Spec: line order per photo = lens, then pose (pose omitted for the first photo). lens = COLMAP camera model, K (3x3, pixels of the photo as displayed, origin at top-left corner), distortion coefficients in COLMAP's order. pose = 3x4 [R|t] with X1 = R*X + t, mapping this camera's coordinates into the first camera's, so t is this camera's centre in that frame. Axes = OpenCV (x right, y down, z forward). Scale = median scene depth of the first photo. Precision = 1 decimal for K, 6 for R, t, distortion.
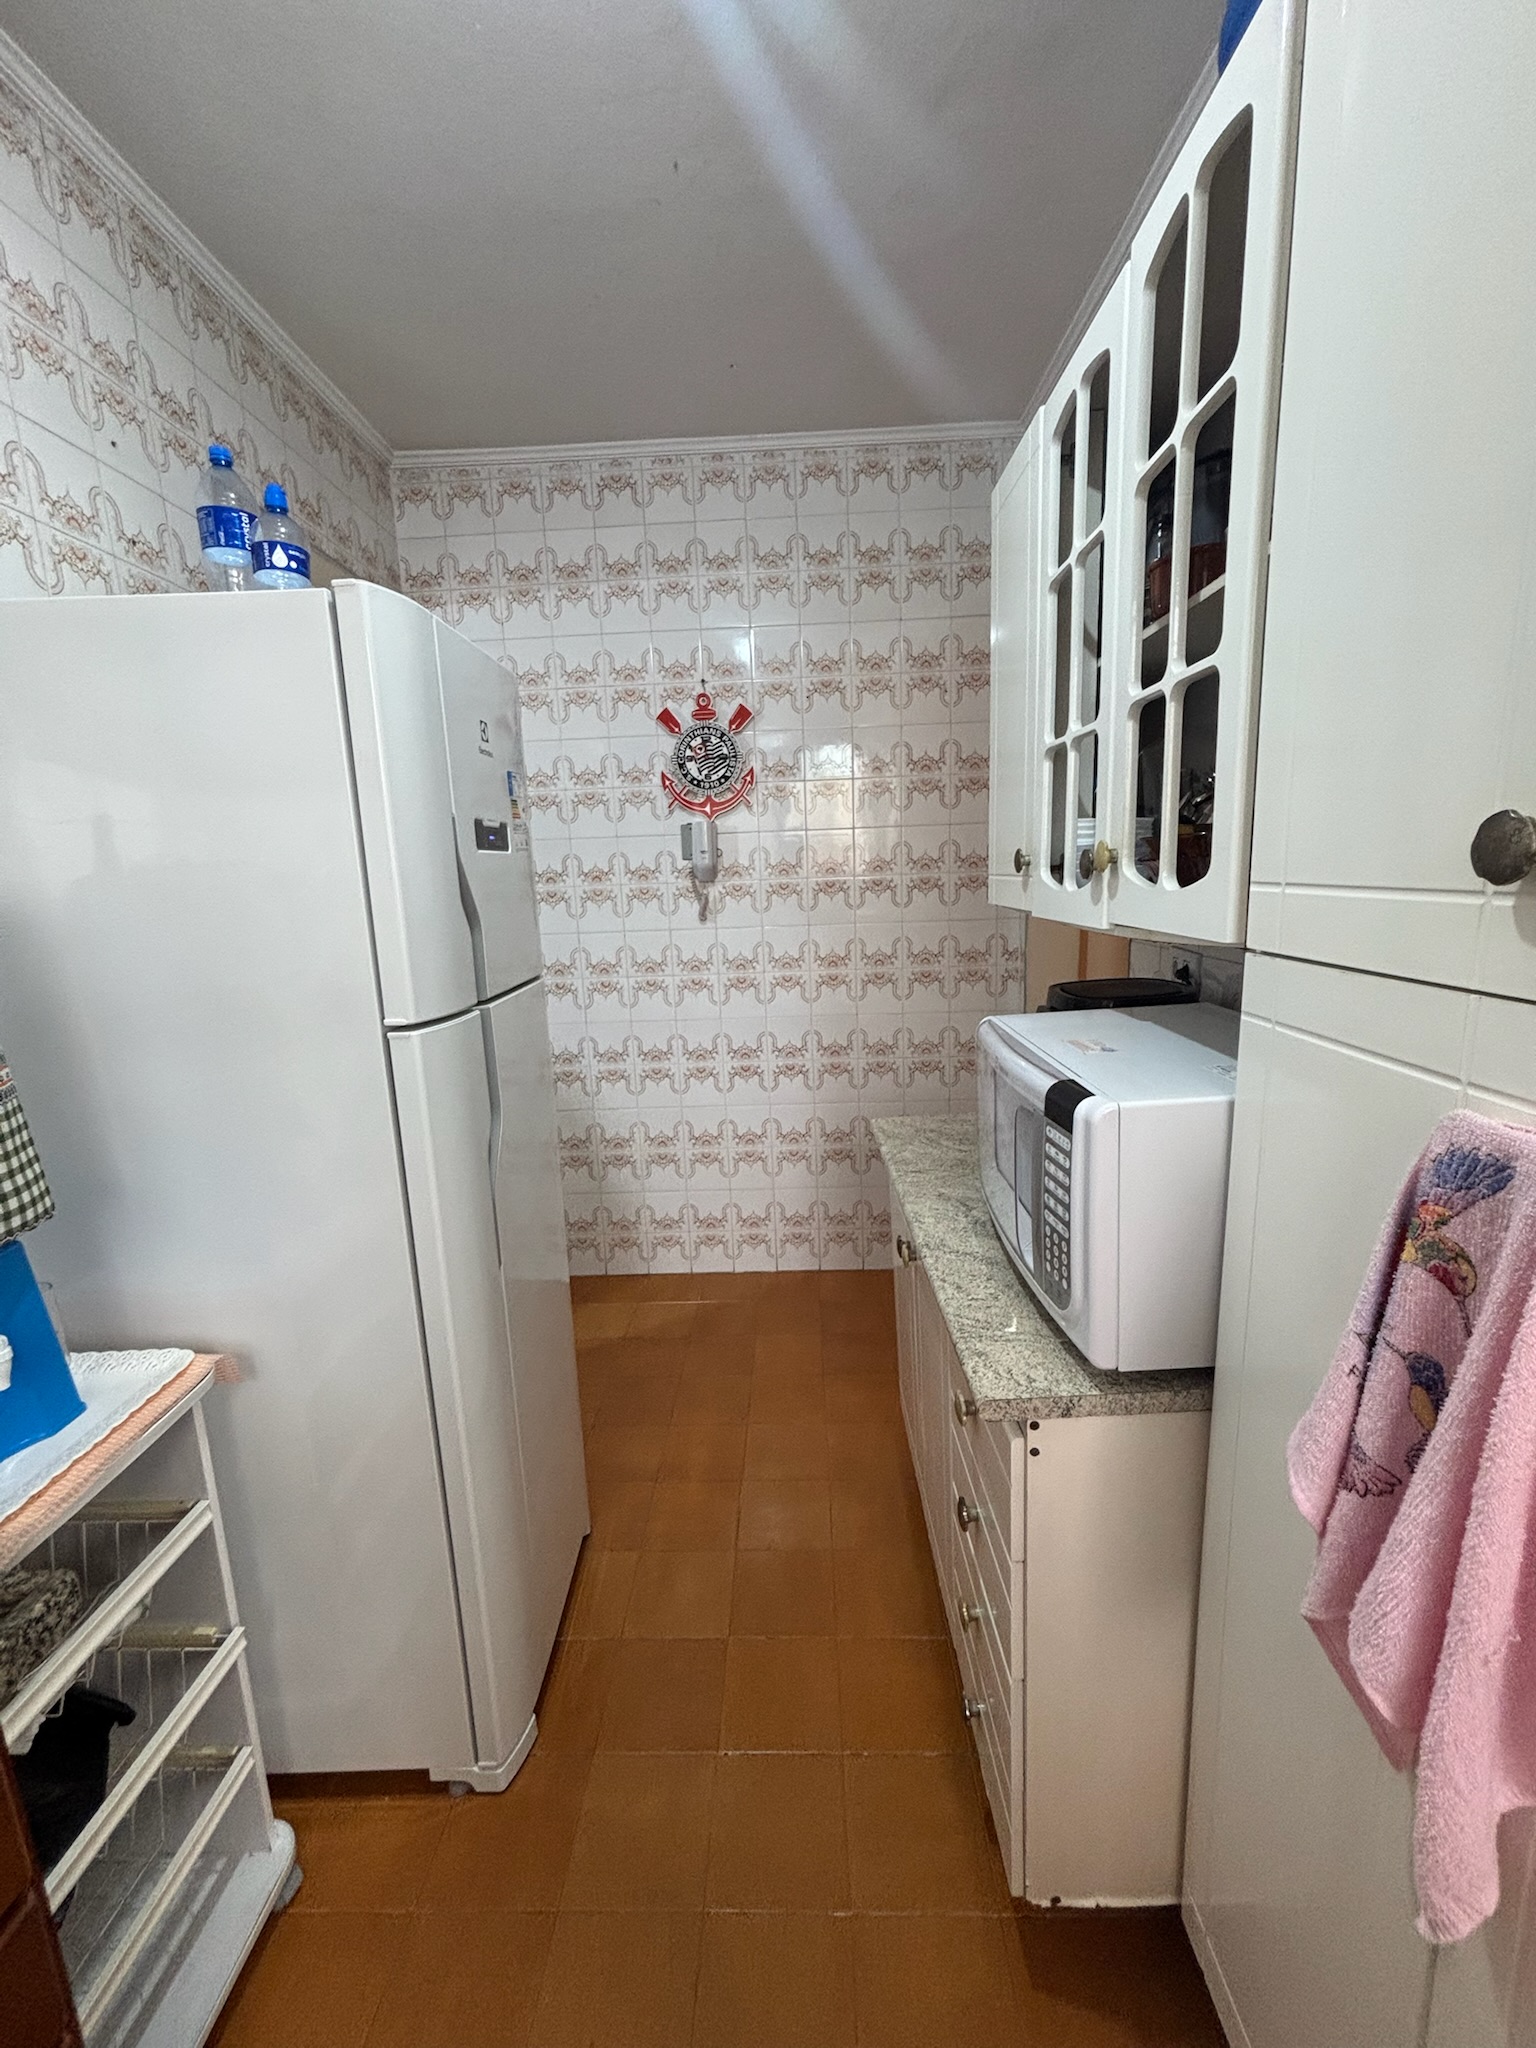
lens RADIAL K [[831.6, 0, 774.8], [0, 831.6, 1032.0], [0, 0, 1]] dist [0.019342, -0.000044]
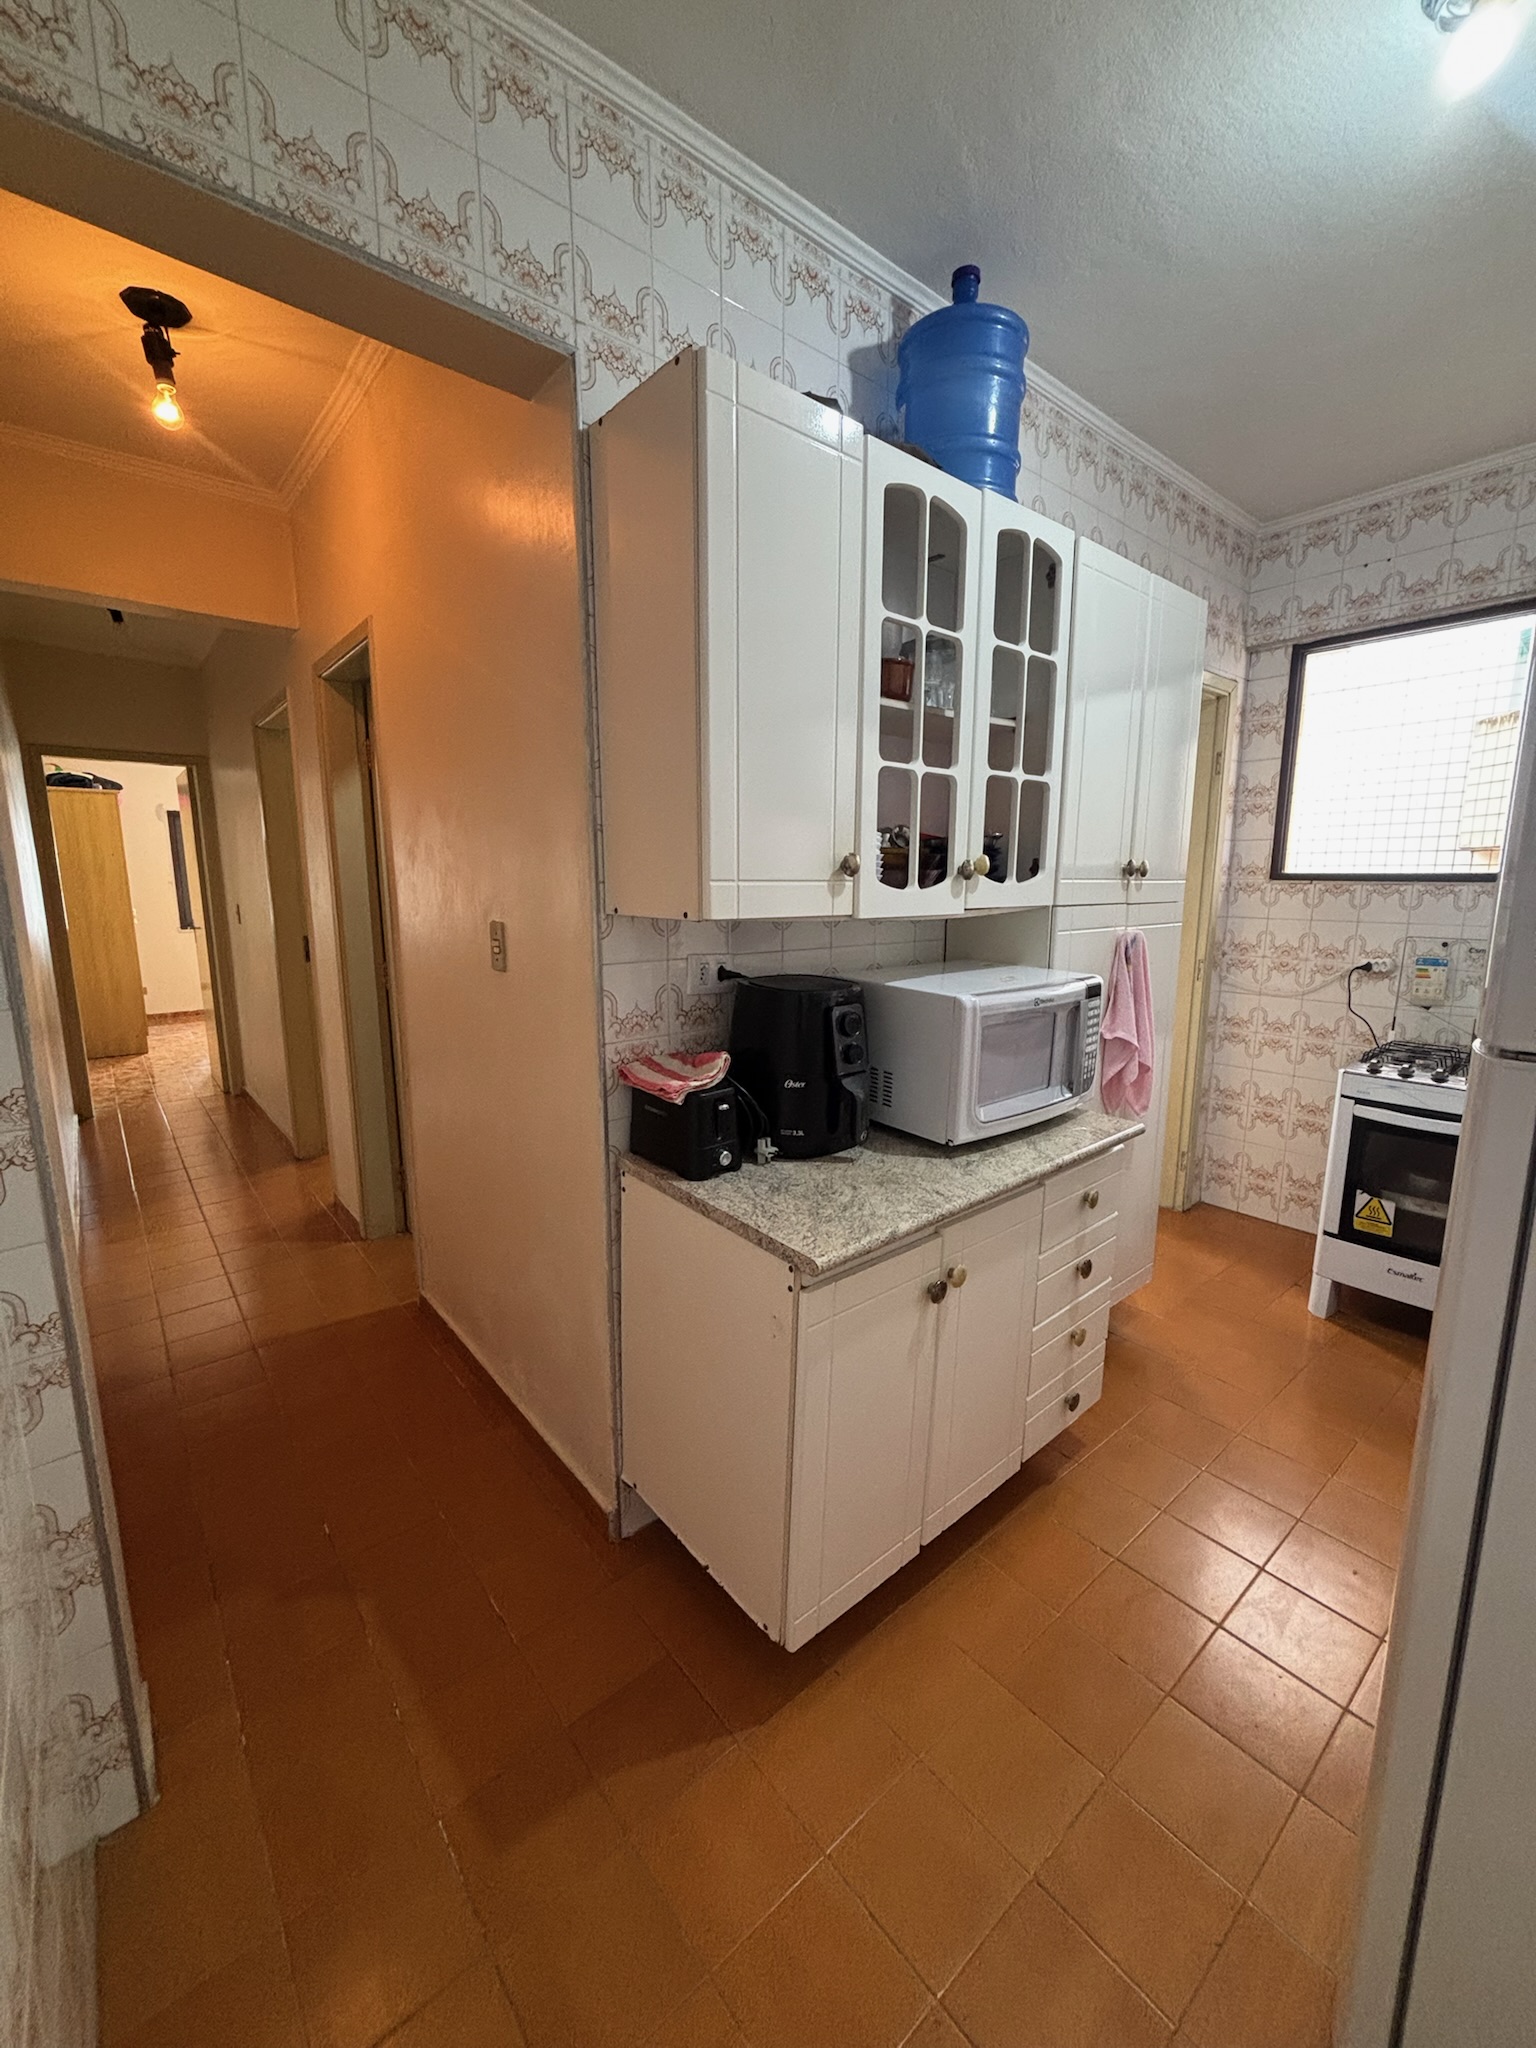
lens RADIAL K [[825.4, 0, 768.0], [0, 825.4, 1024.0], [0, 0, 1]] dist [-0.001243, -0.000150]
pose [[-0.645716, -0.089479, 0.758317, -0.555078], [0.175726, 0.949040, 0.261616, -0.410058], [-0.743082, 0.302185, -0.597087, 2.356038]]
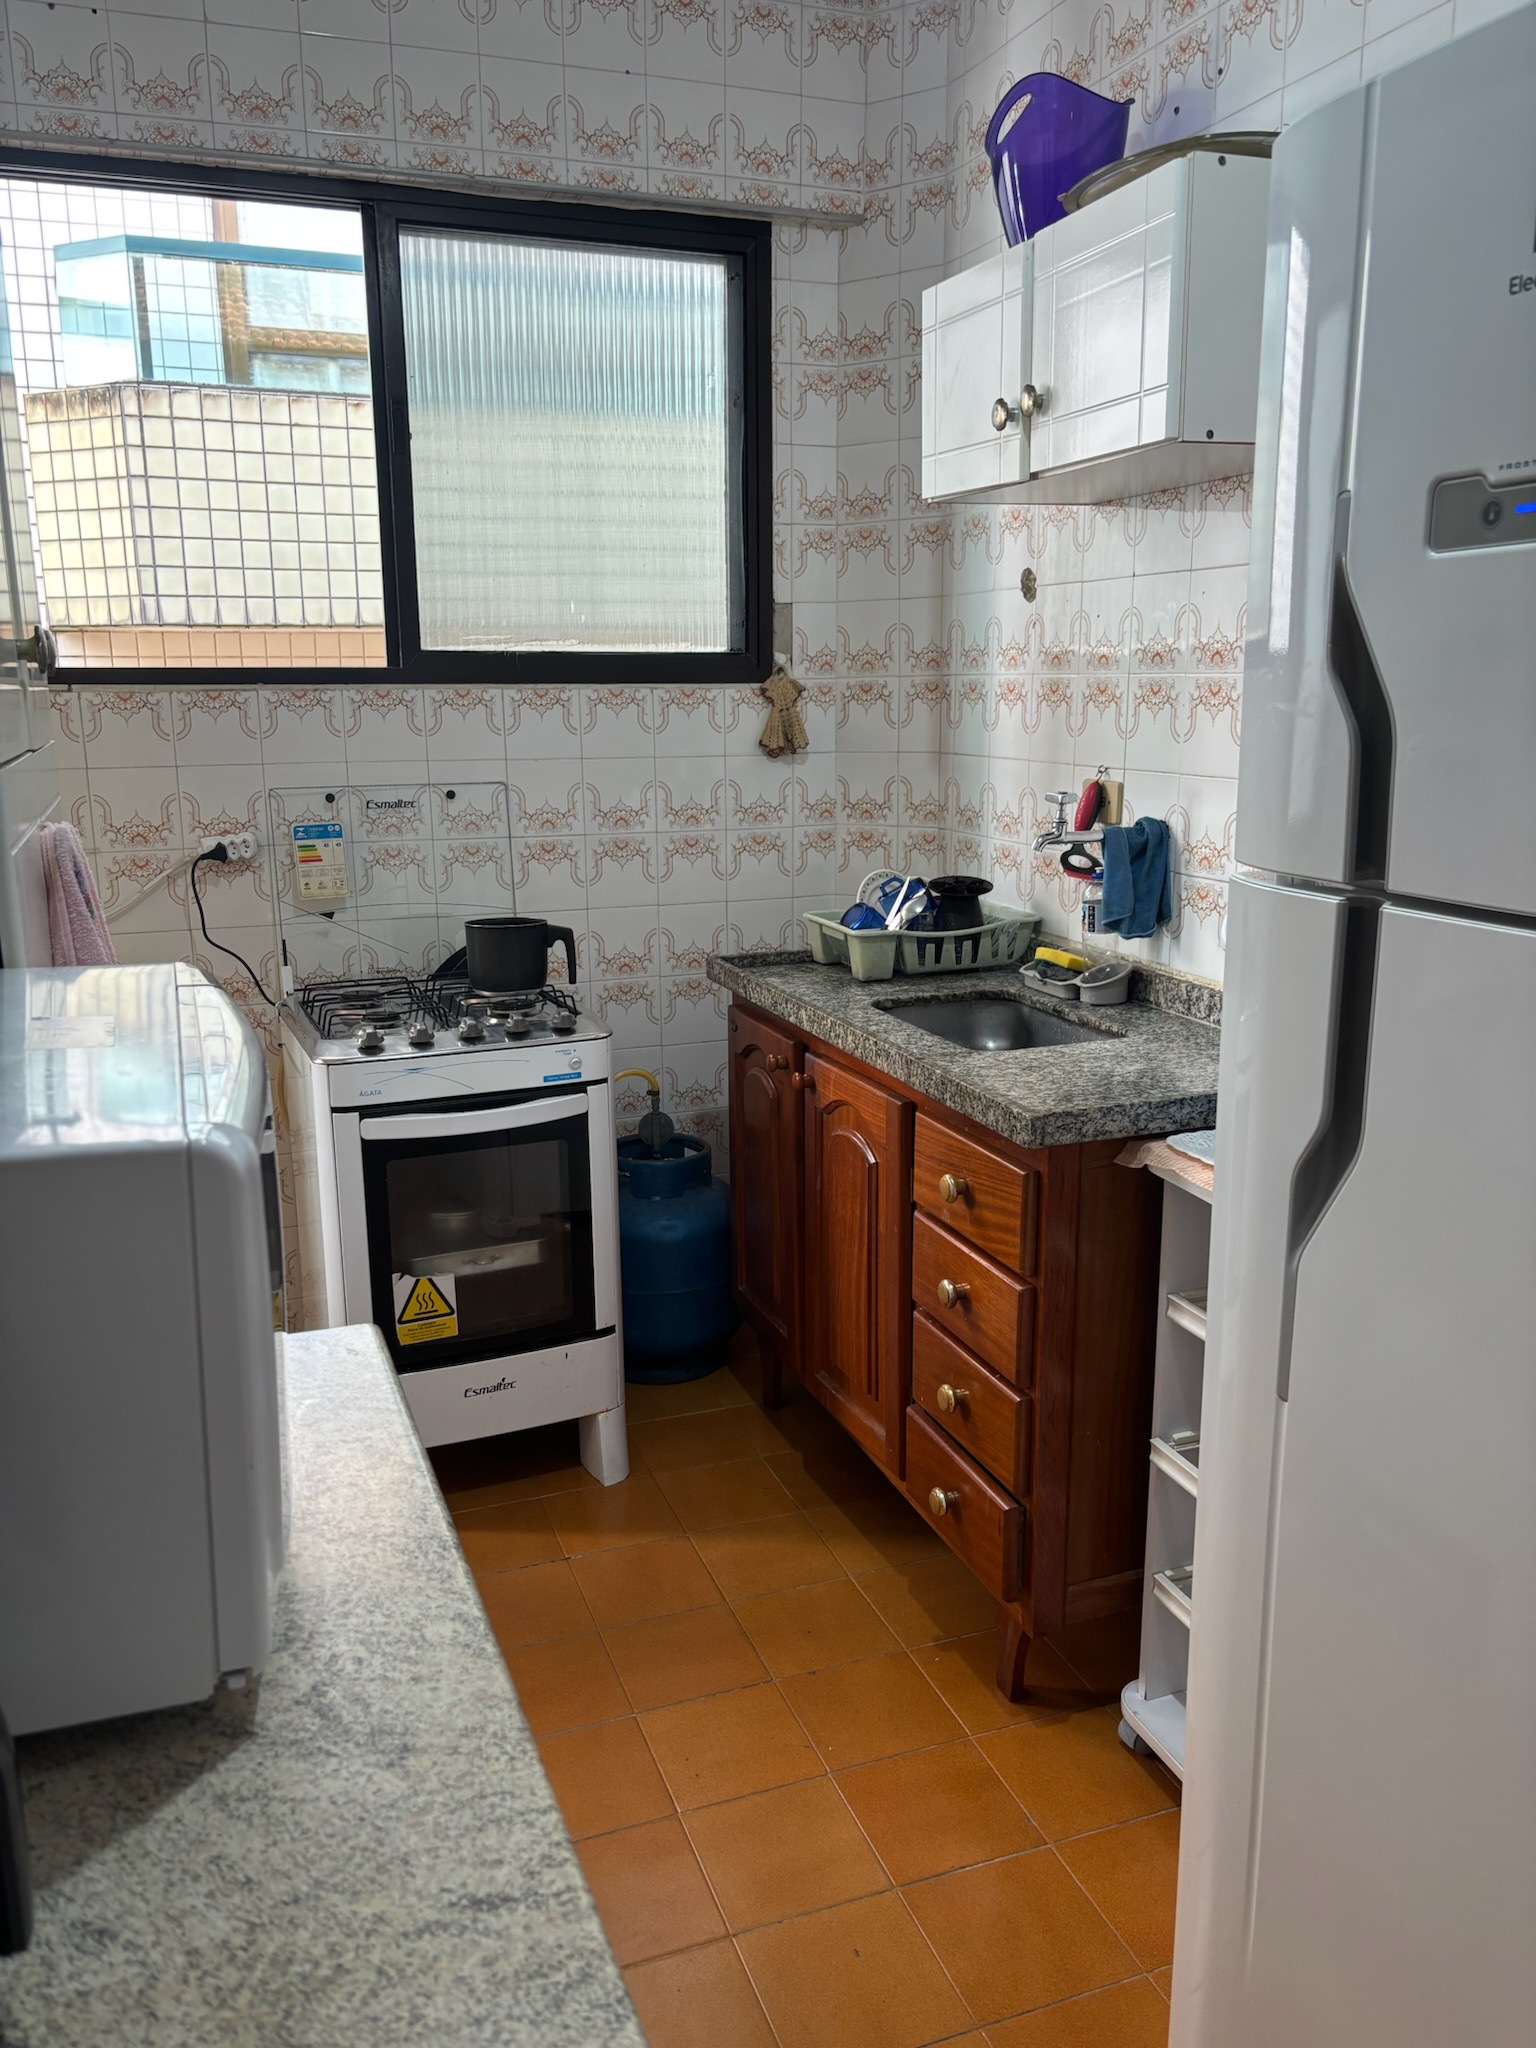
lens RADIAL K [[1559.6, 0, 768.0], [0, 1559.6, 1024.0], [0, 0, 1]] dist [0.011095, 0.000508]
pose [[-0.933892, 0.125884, -0.334663, 0.311382], [-0.021903, 0.914075, 0.404952, -0.356350], [0.356884, 0.385512, -0.850890, 1.897566]]
